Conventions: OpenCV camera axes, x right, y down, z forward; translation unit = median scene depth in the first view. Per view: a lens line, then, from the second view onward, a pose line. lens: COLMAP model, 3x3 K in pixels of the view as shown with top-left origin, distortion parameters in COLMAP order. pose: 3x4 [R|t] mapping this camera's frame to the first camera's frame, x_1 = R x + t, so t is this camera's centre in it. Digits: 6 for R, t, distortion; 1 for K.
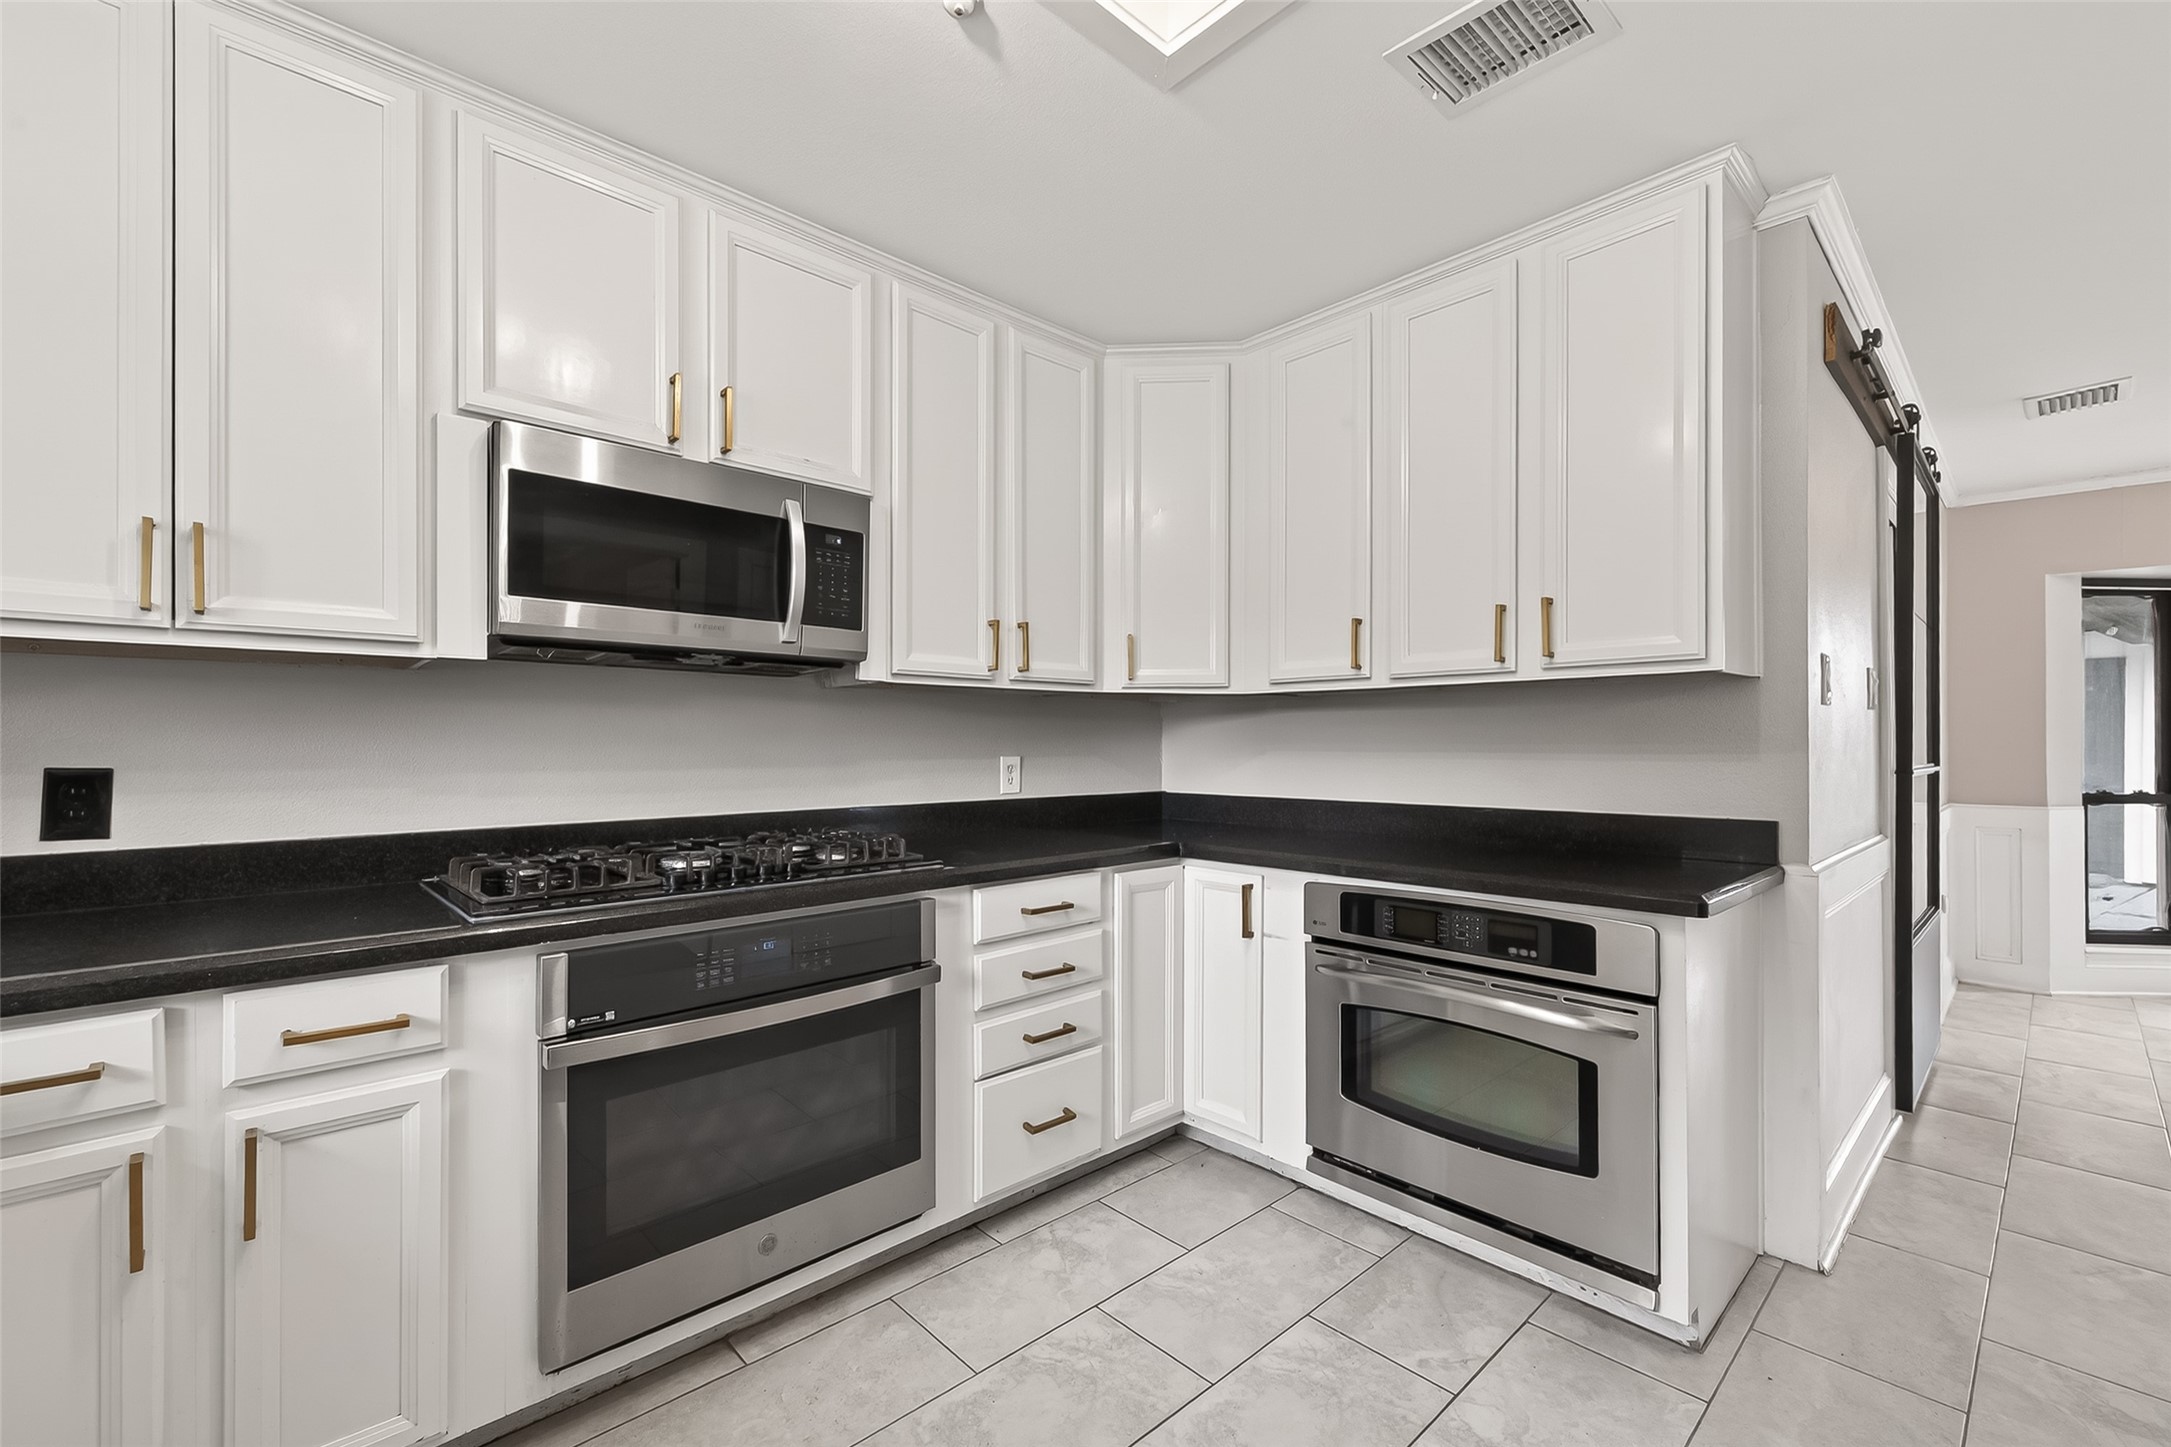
lens RADIAL K [[900.7, 0, 1080.1], [0, 900.7, 730.3], [0, 0, 1]] dist [0.027213, -0.001135]
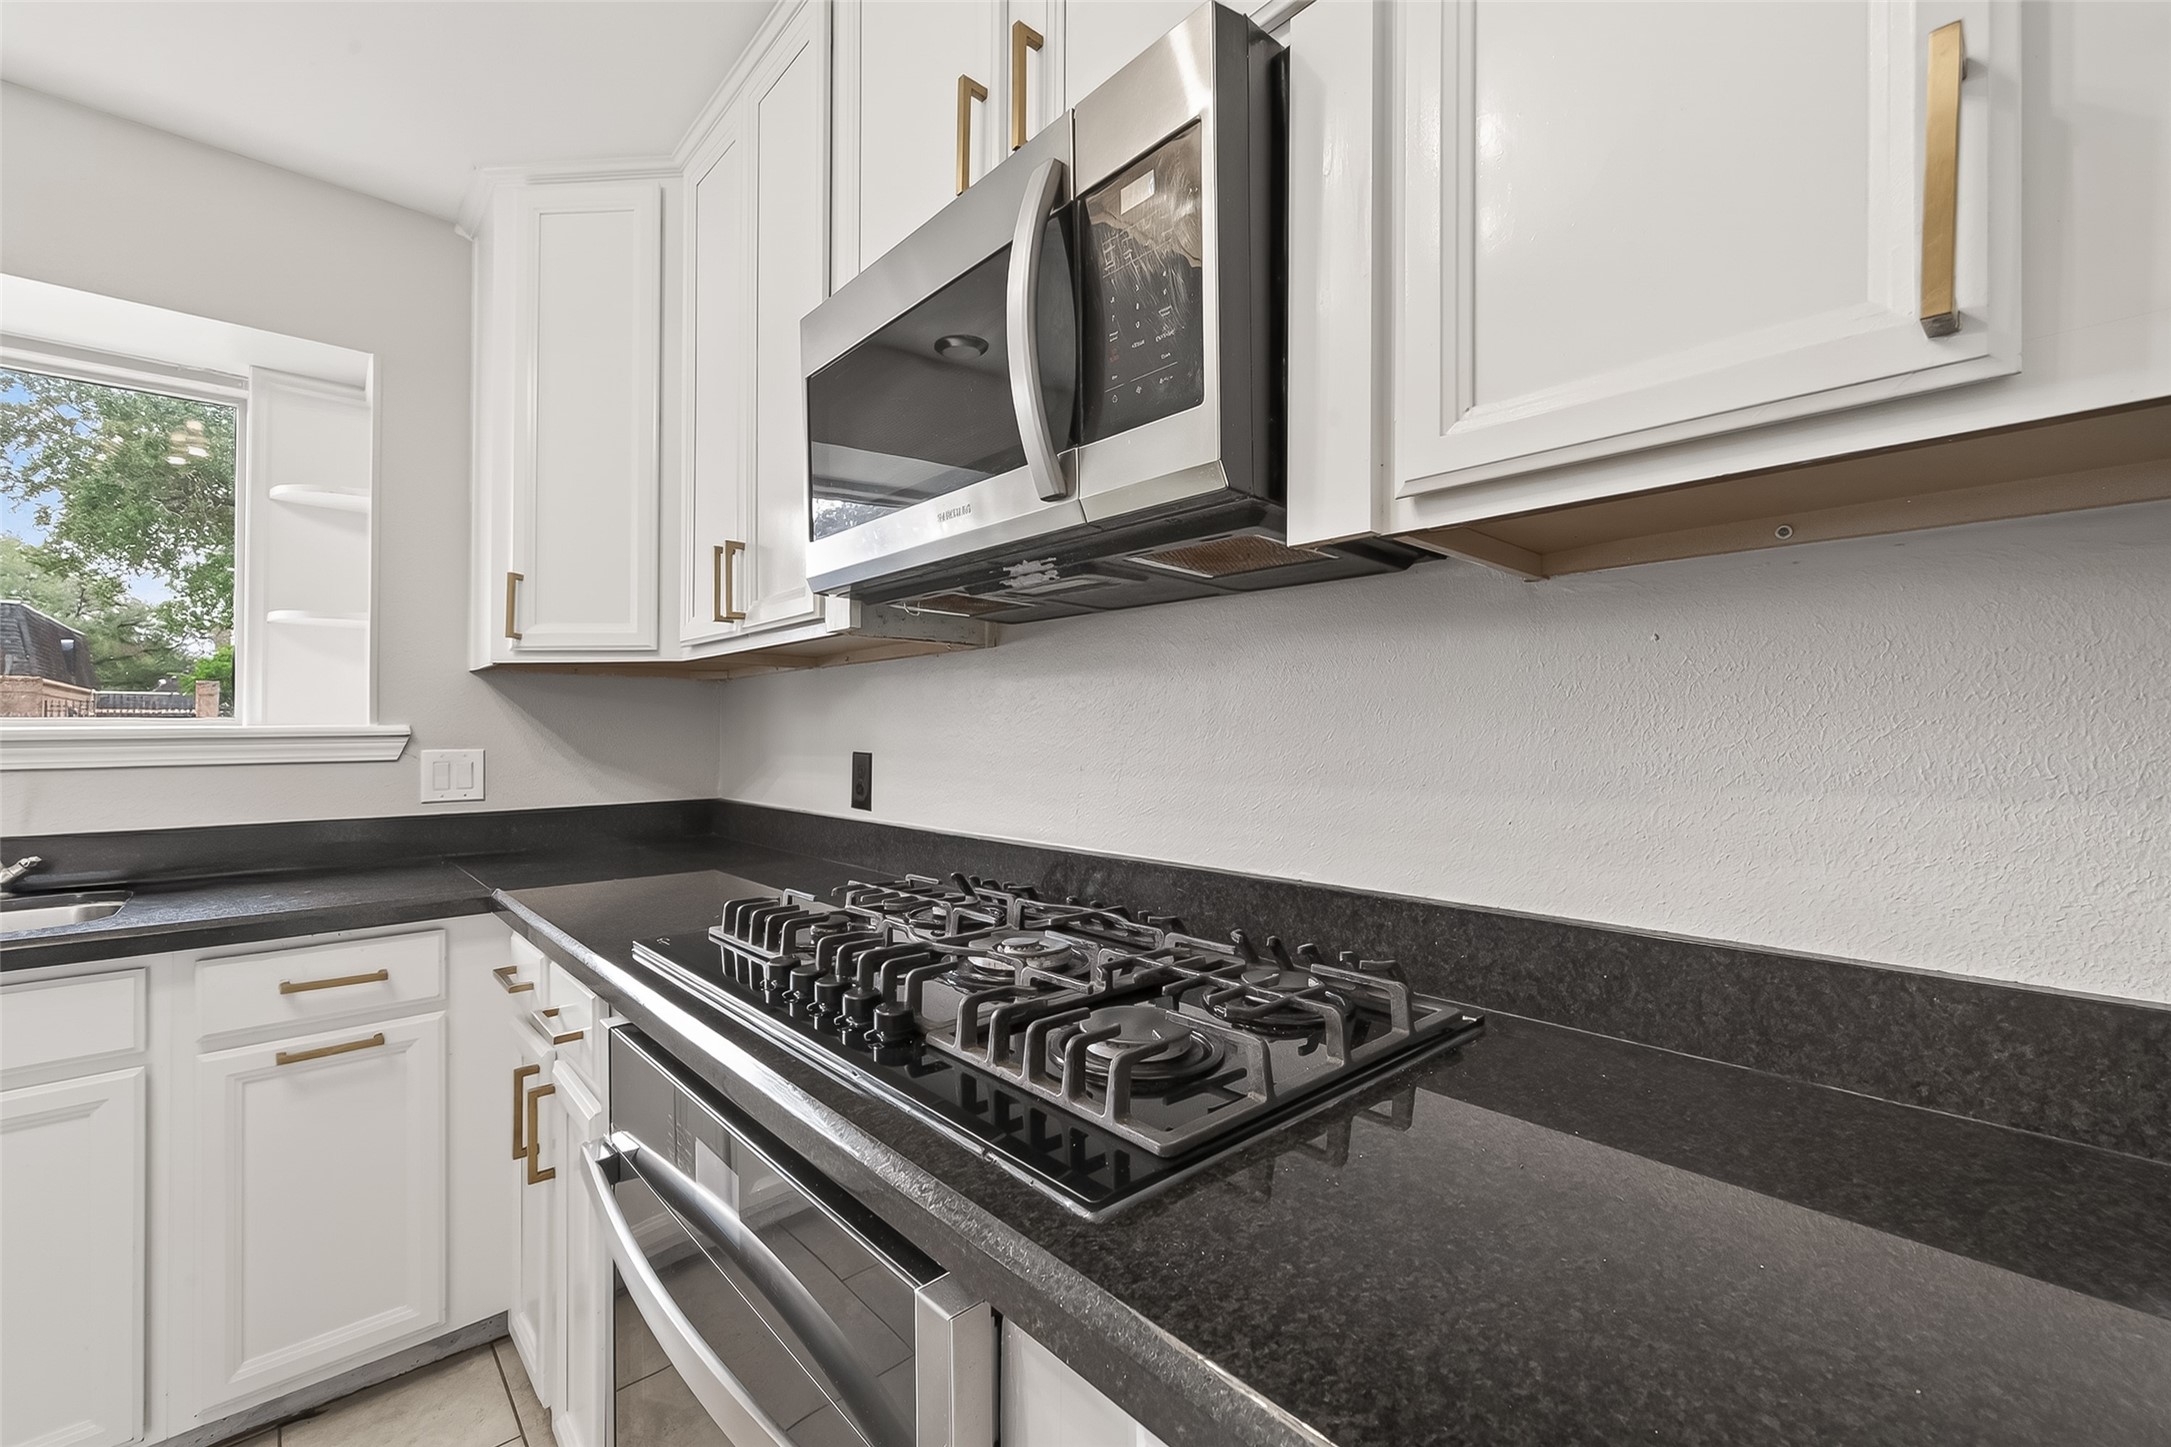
lens RADIAL K [[900.7, 0, 1077.6], [0, 900.7, 725.9], [0, 0, 1]] dist [0.027213, -0.001135]
pose [[-0.008218, -0.011313, -0.999902, 0.122737], [0.011066, 0.999874, -0.011403, 0.018258], [0.999905, -0.011159, -0.008091, 1.132660]]
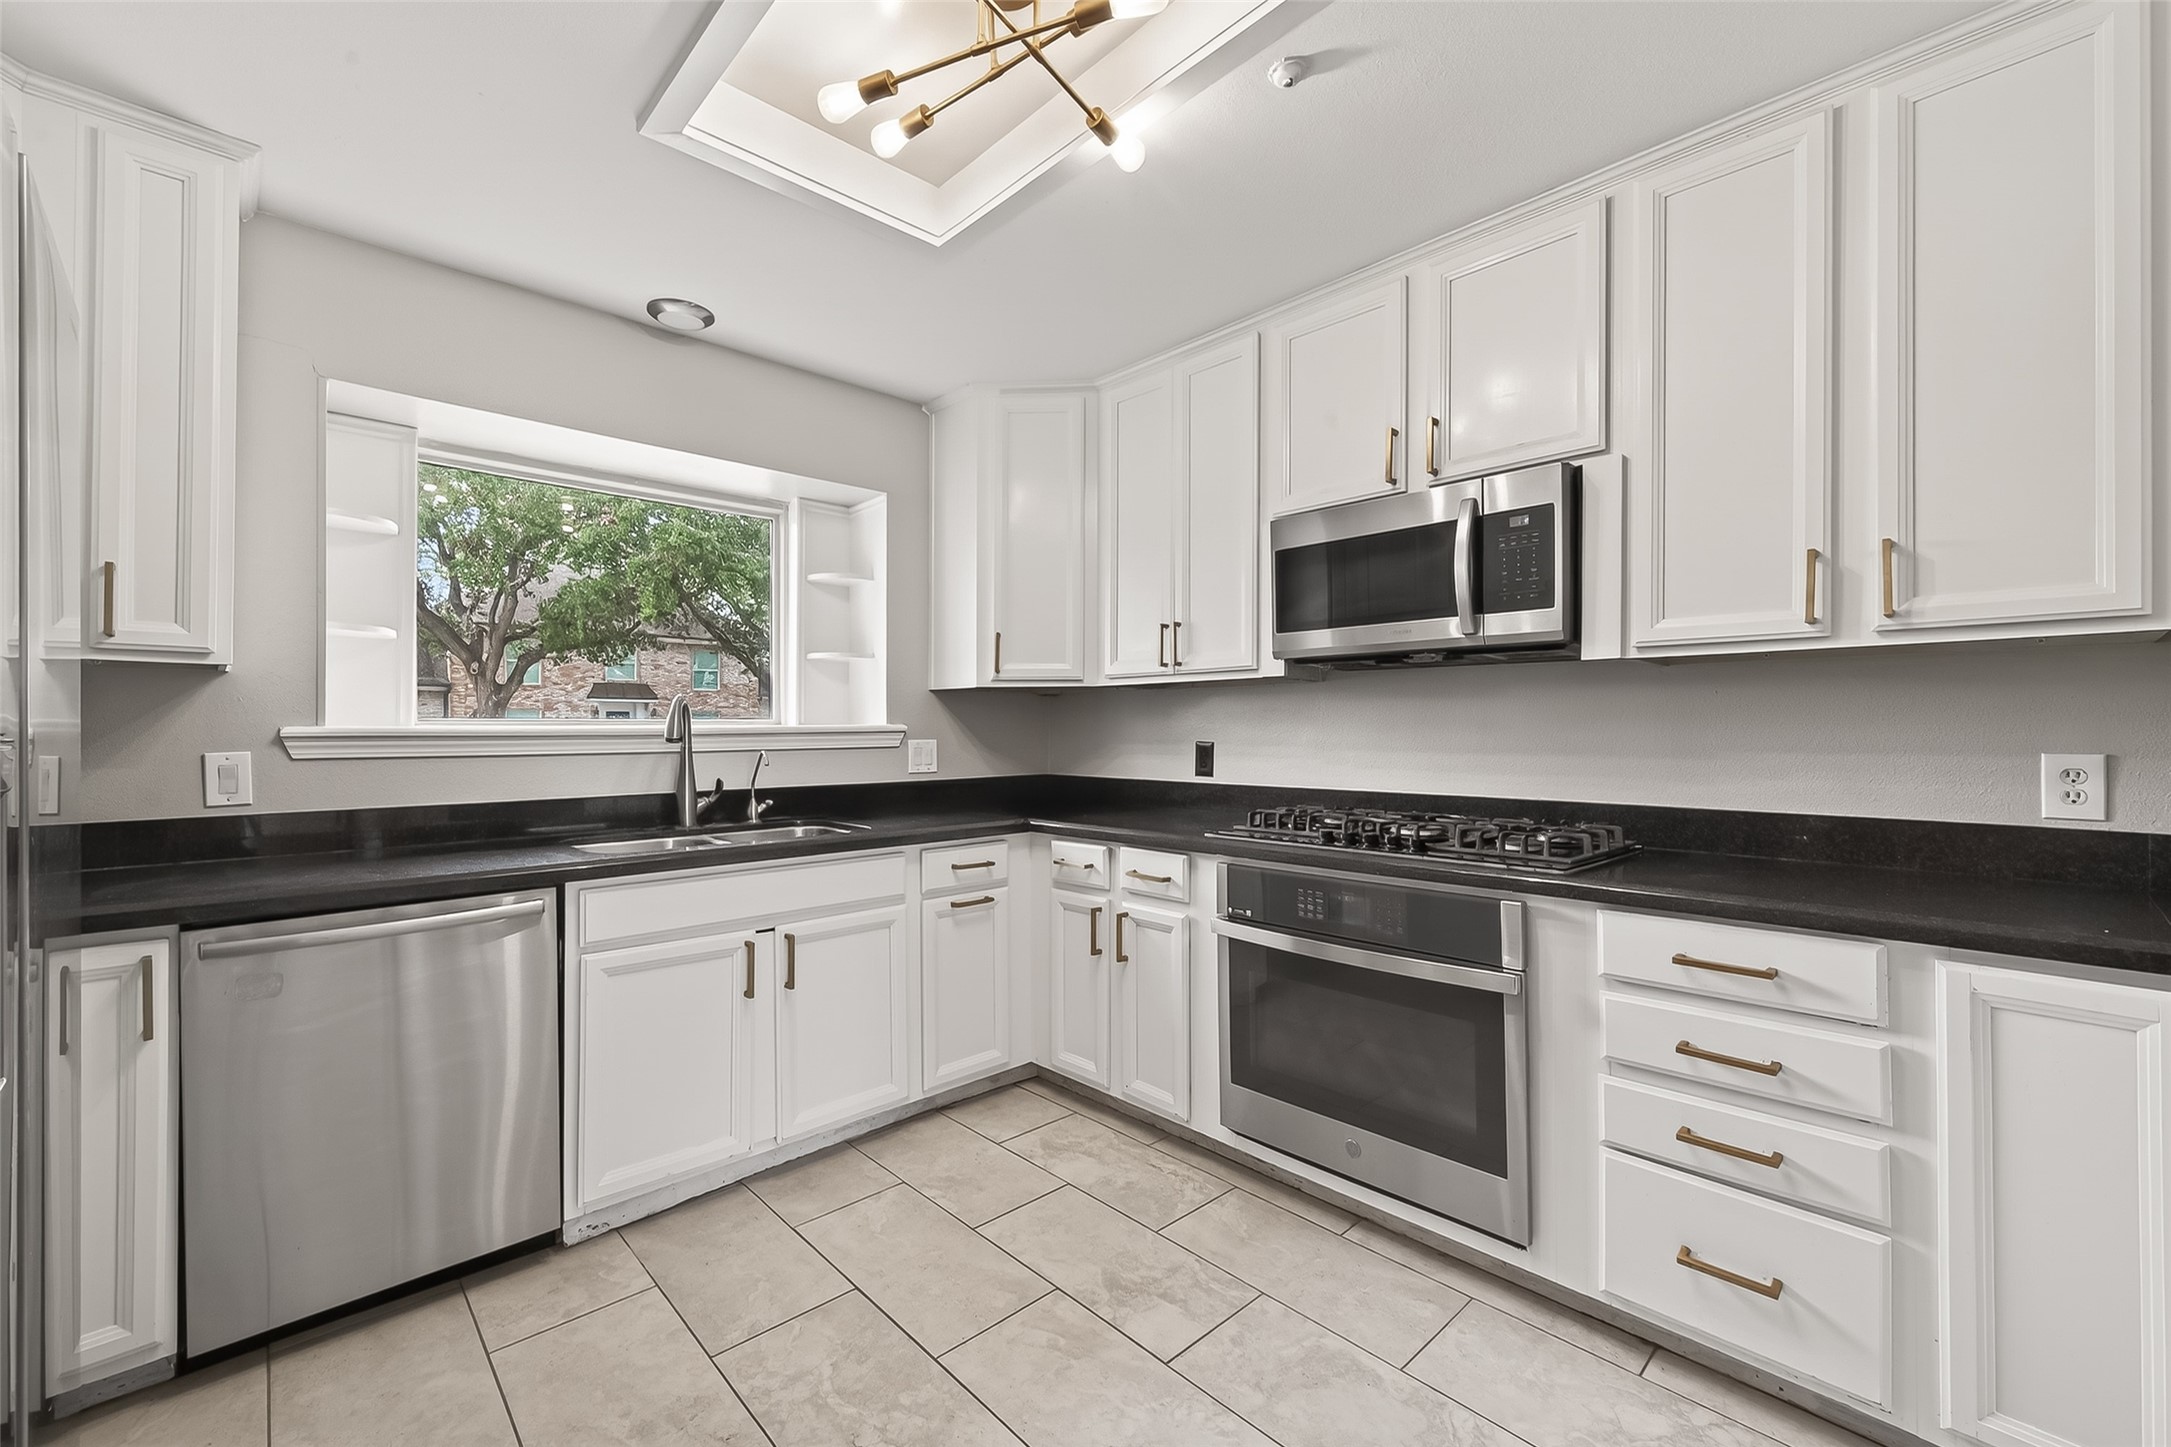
lens RADIAL K [[900.7, 0, 1078.7], [0, 900.7, 722.9], [0, 0, 1]] dist [0.027213, -0.001135]
pose [[0.023488, -0.011293, -0.999660, 0.800970], [0.009198, 0.999896, -0.011079, 0.014823], [0.999682, -0.008935, 0.023590, 0.584680]]
